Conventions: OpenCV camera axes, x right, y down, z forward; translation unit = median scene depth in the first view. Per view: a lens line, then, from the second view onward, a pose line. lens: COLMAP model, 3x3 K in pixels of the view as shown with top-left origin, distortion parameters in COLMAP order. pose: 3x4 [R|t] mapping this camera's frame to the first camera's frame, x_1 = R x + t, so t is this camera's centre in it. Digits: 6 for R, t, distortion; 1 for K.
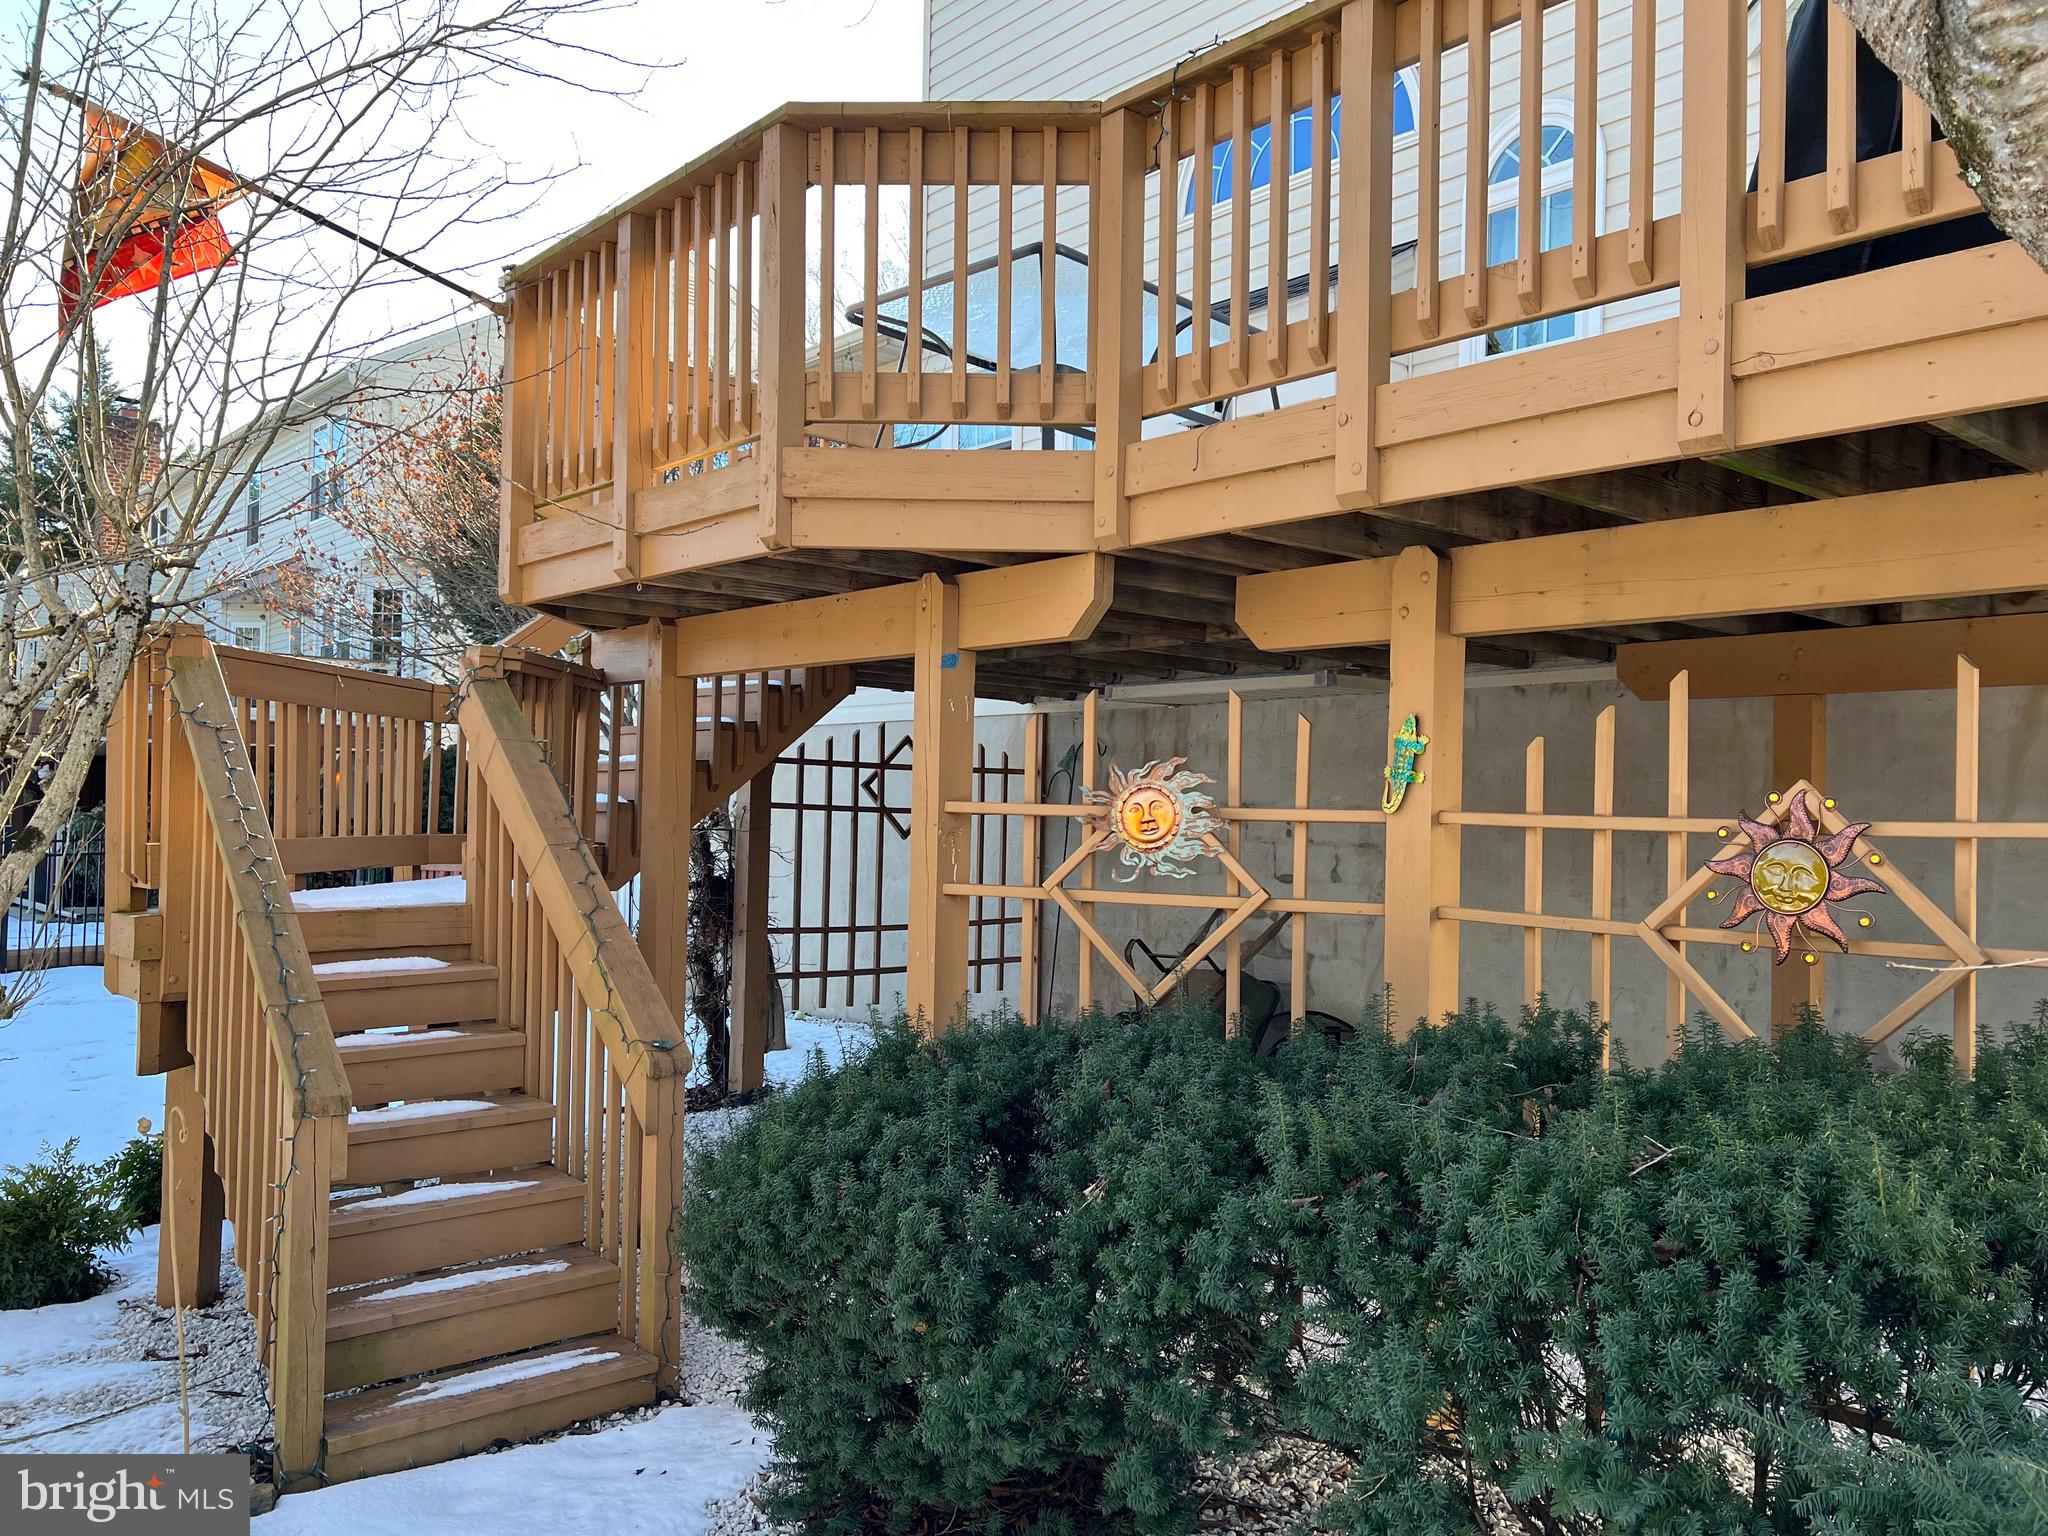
lens RADIAL K [[1539.2, 0, 1016.9], [0, 1539.2, 768.1], [0, 0, 1]] dist [0.066974, -0.072907]
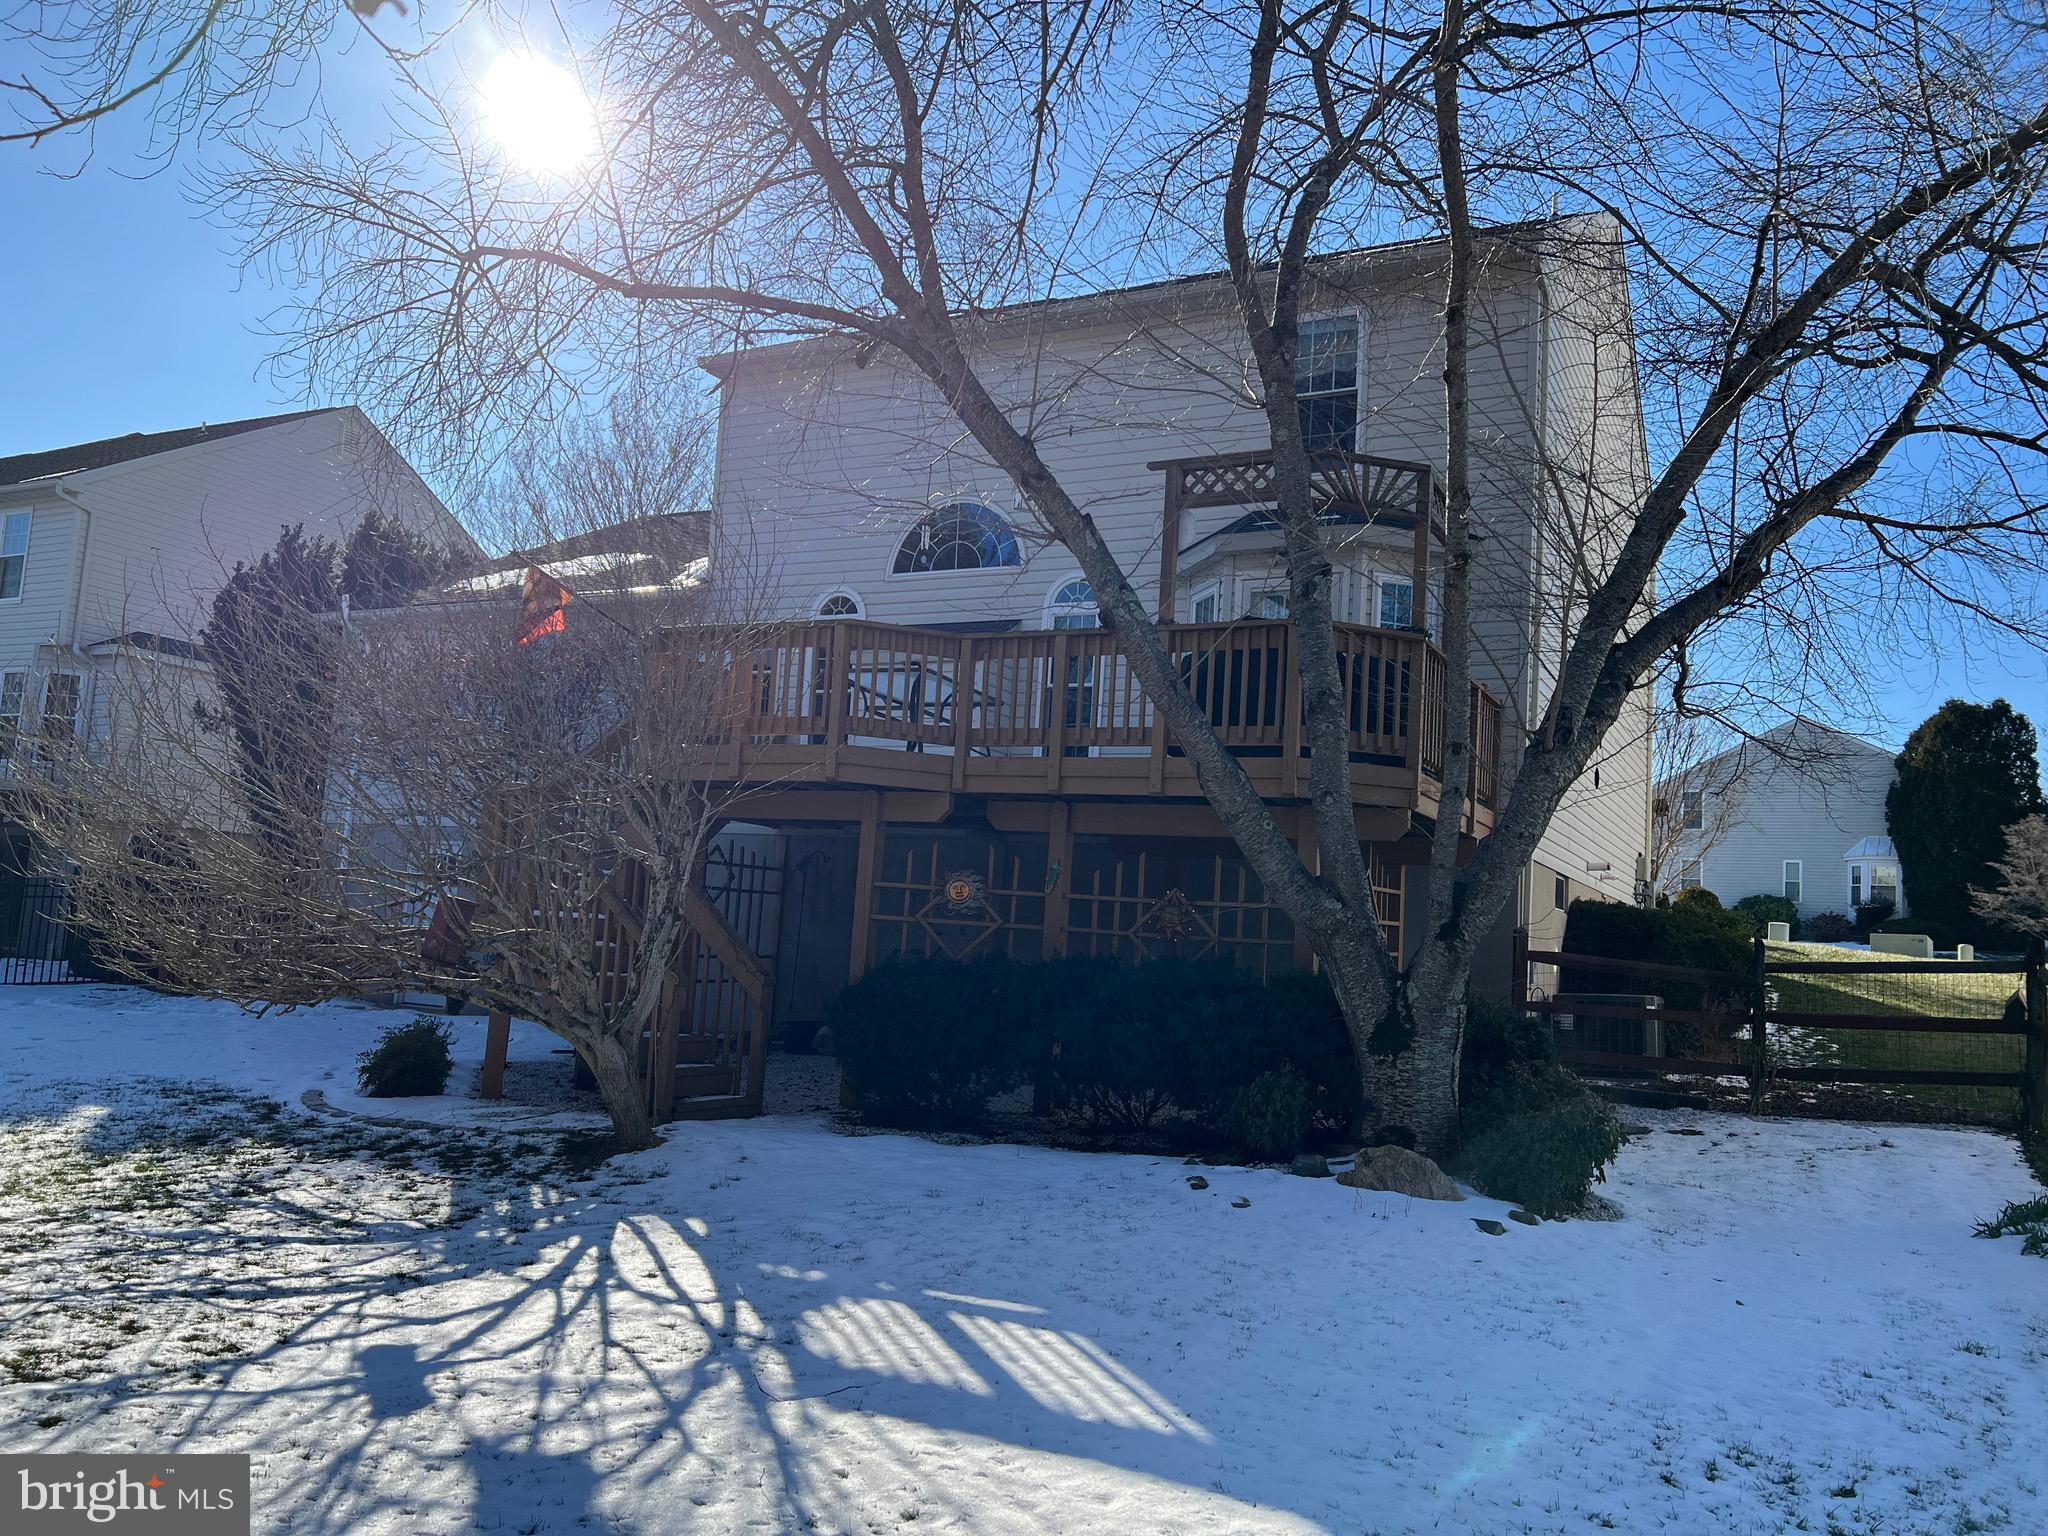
lens RADIAL K [[1539.2, 0, 1026.9], [0, 1539.2, 784.7], [0, 0, 1]] dist [0.066974, -0.072907]
pose [[0.933672, 0.084323, 0.348060, -0.806856], [-0.054533, 0.994027, -0.094533, 0.100870], [-0.353952, 0.069282, 0.932694, -1.662298]]
